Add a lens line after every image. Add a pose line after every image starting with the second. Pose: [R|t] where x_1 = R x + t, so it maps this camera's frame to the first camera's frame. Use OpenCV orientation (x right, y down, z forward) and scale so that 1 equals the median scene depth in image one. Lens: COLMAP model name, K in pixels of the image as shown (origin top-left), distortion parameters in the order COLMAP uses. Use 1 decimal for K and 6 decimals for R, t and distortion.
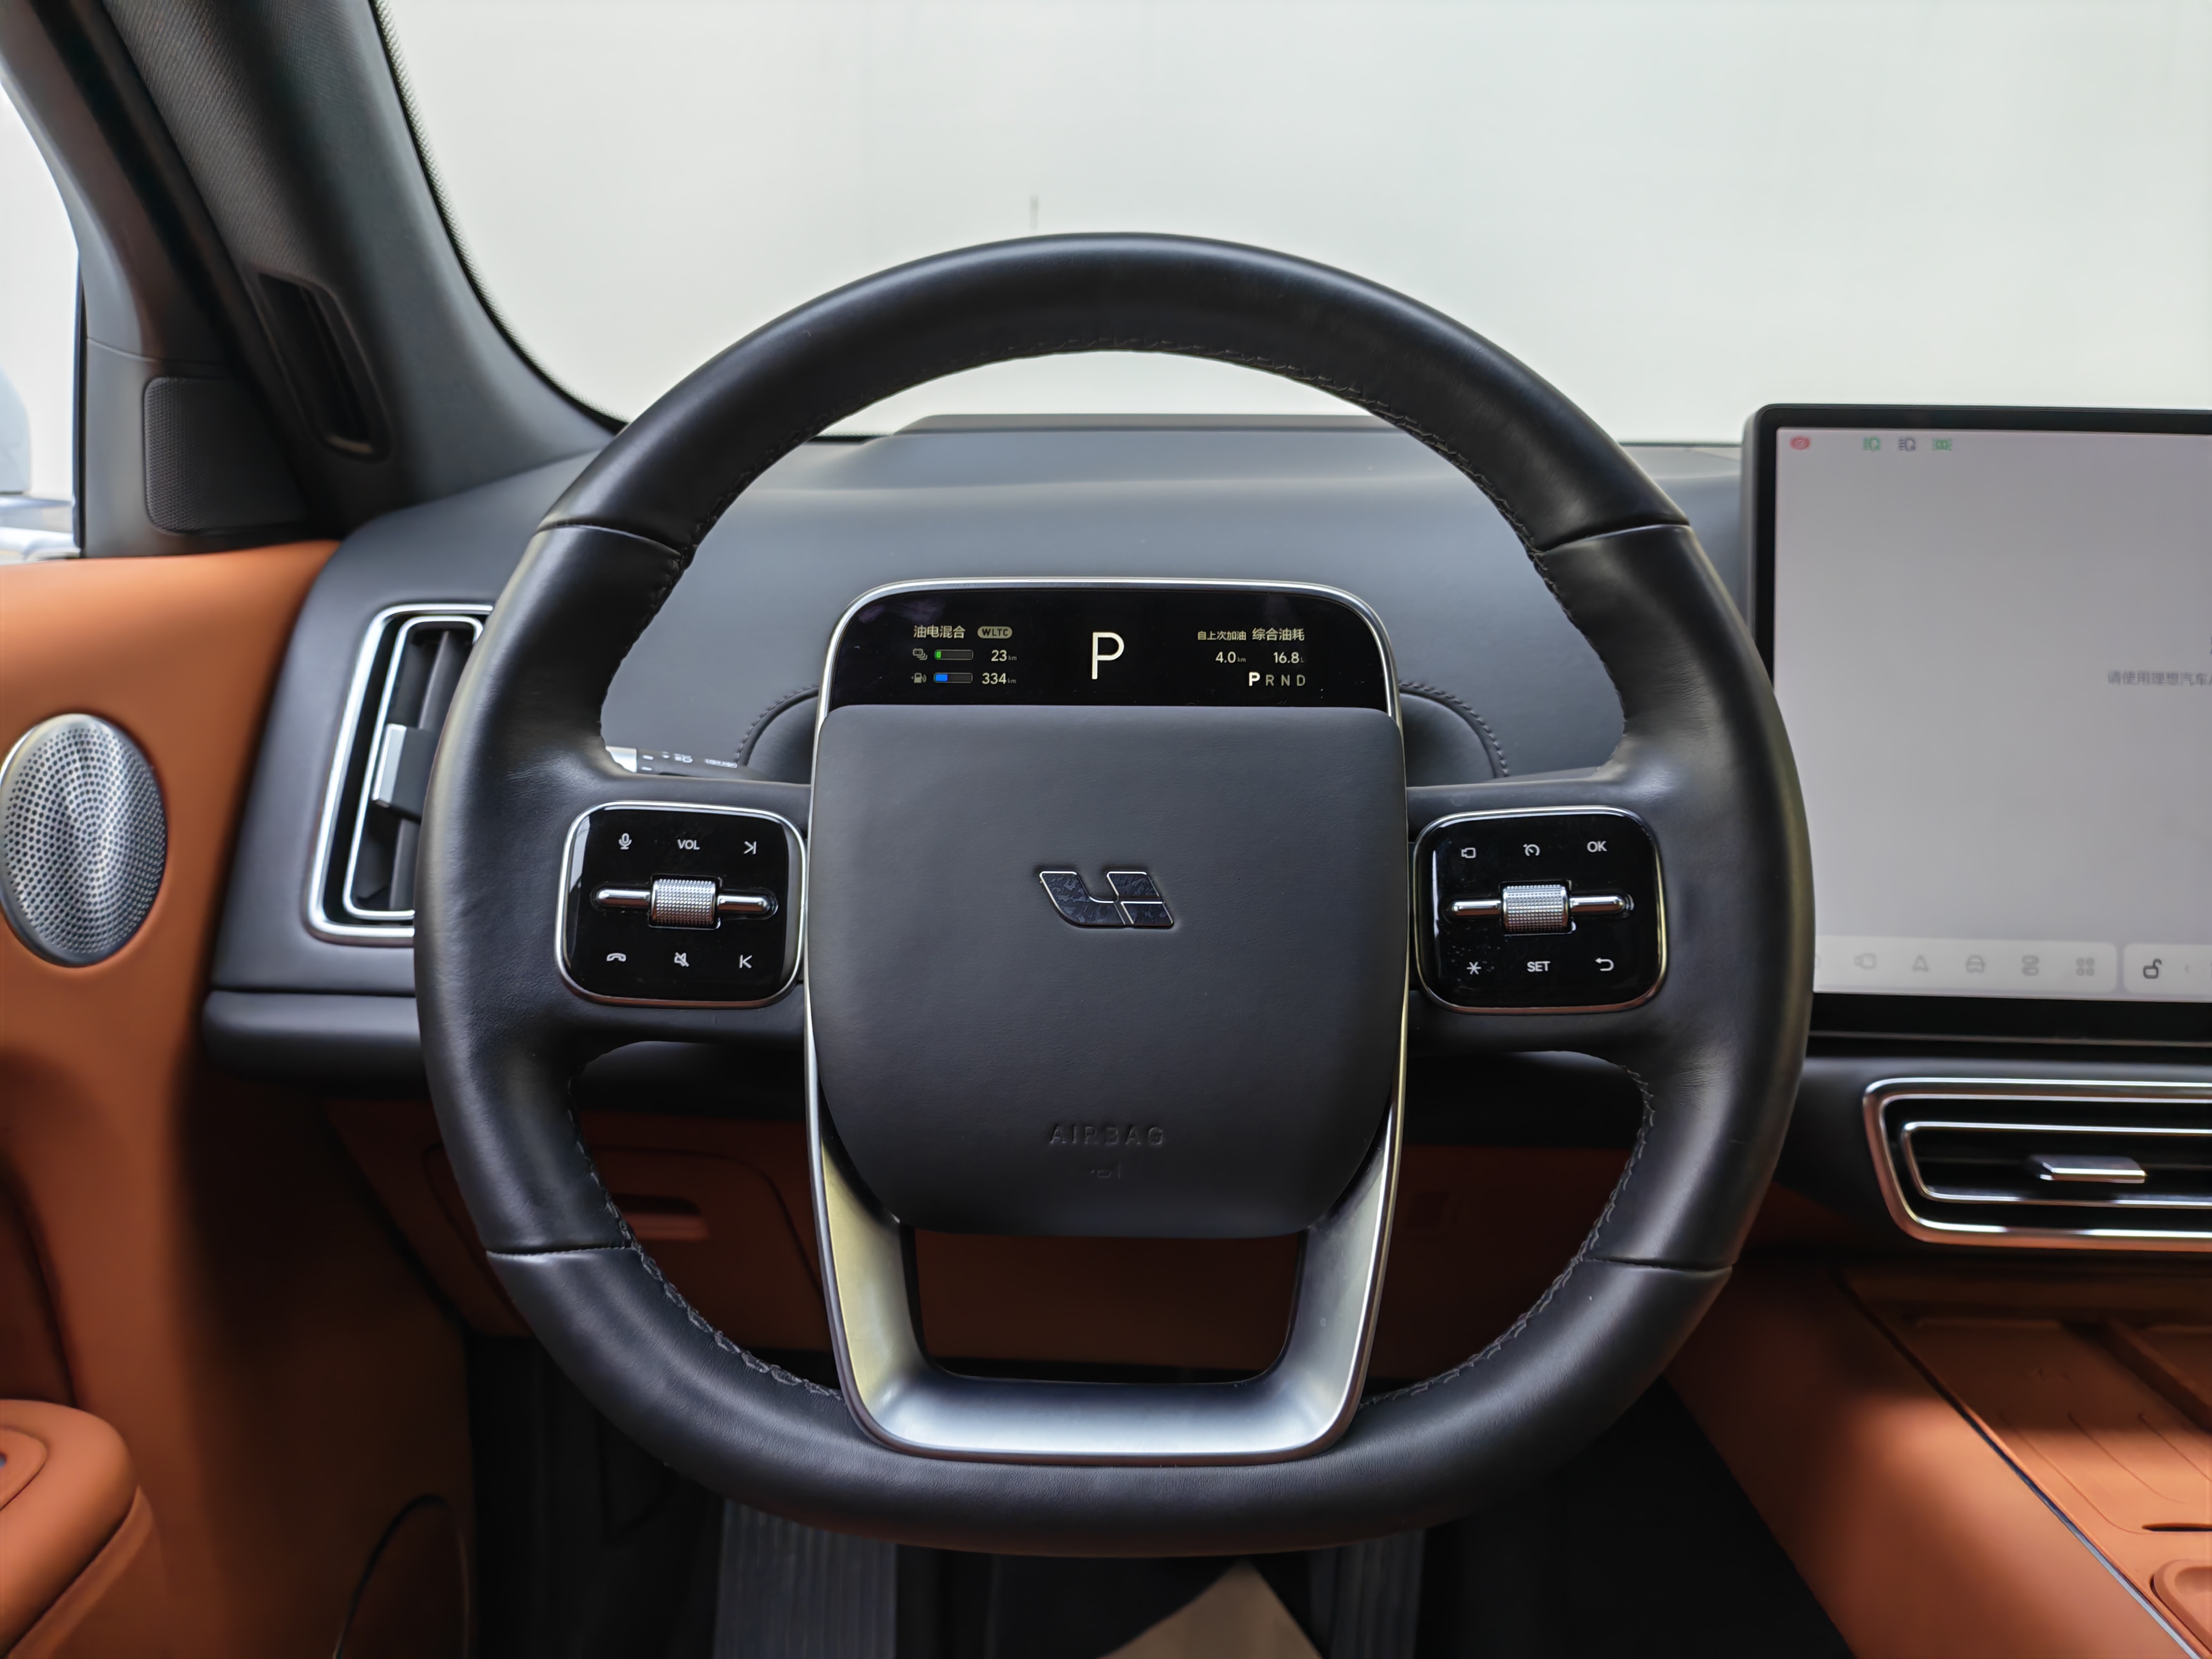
lens RADIAL K [[1564.1, 0, 1073.6], [0, 1564.1, 830.7], [0, 0, 1]] dist [0.002243, 0.004783]
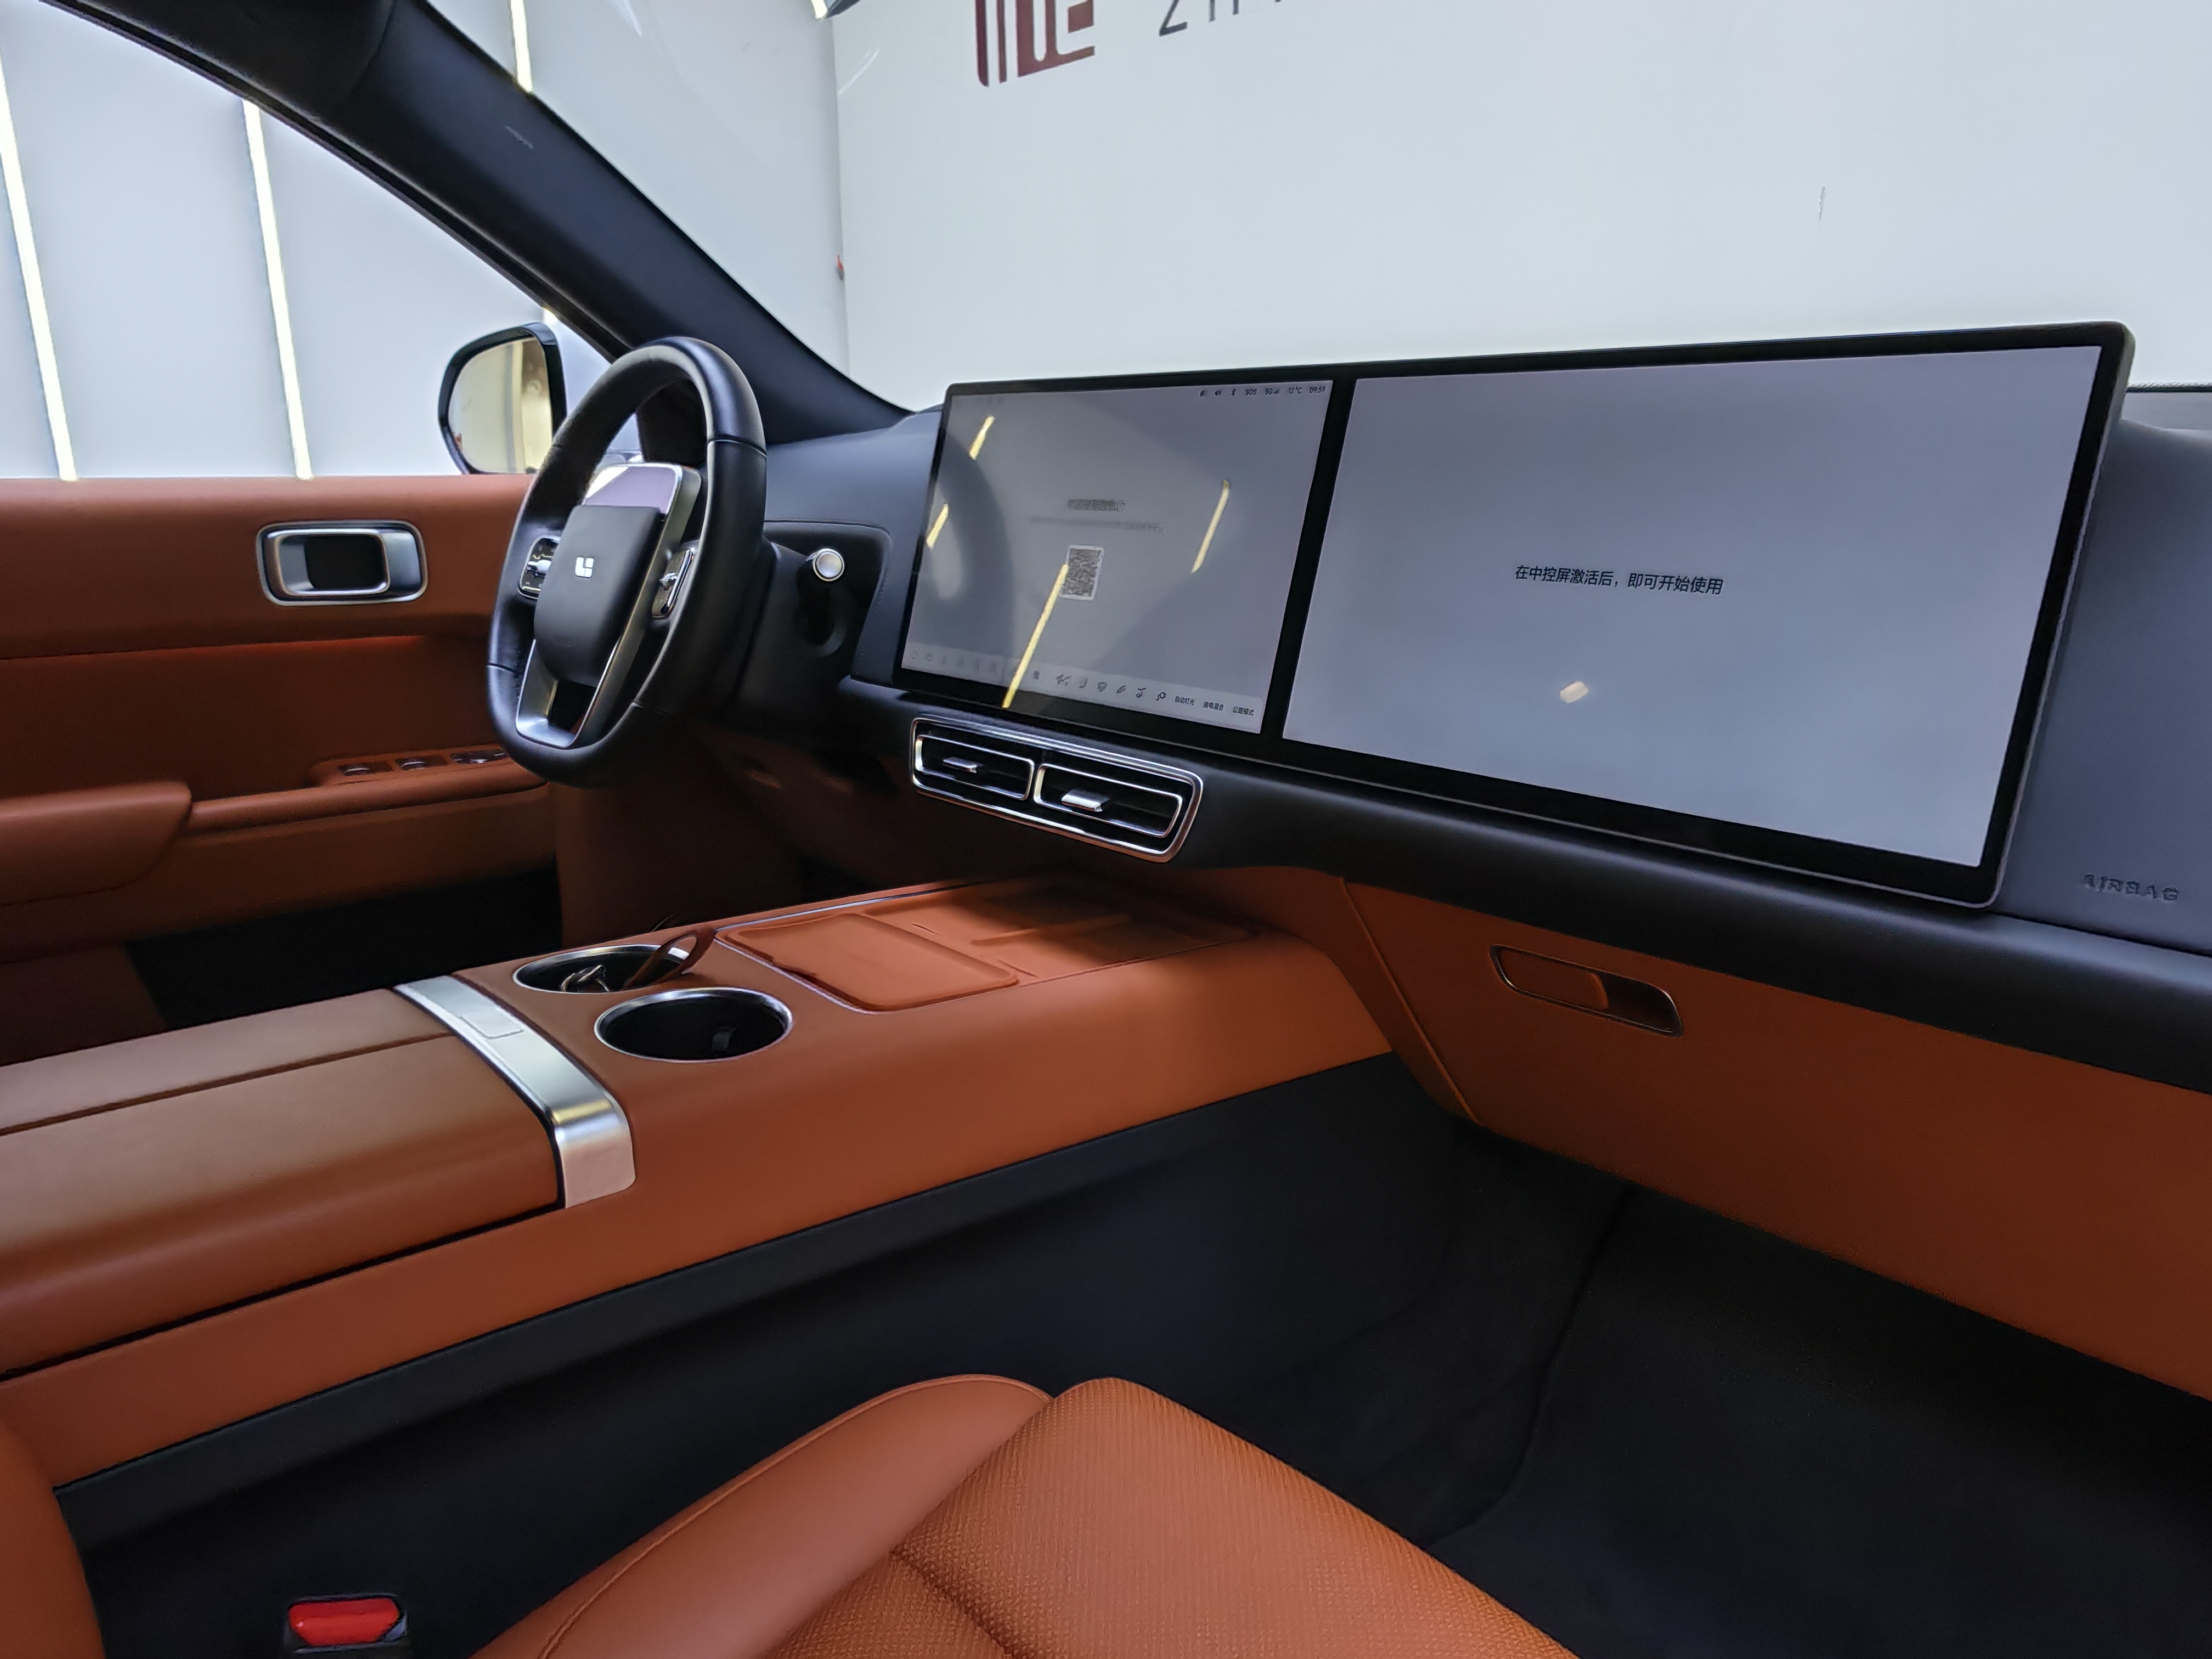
lens RADIAL K [[1542.2, 0, 1101.4], [0, 1542.2, 826.4], [0, 0, 1]] dist [-0.003893, 0.002844]
pose [[0.683656, 0.157193, -0.712674, 2.662194], [-0.136817, 0.986820, 0.086415, 0.121874], [0.716865, 0.038428, 0.696153, -0.297692]]
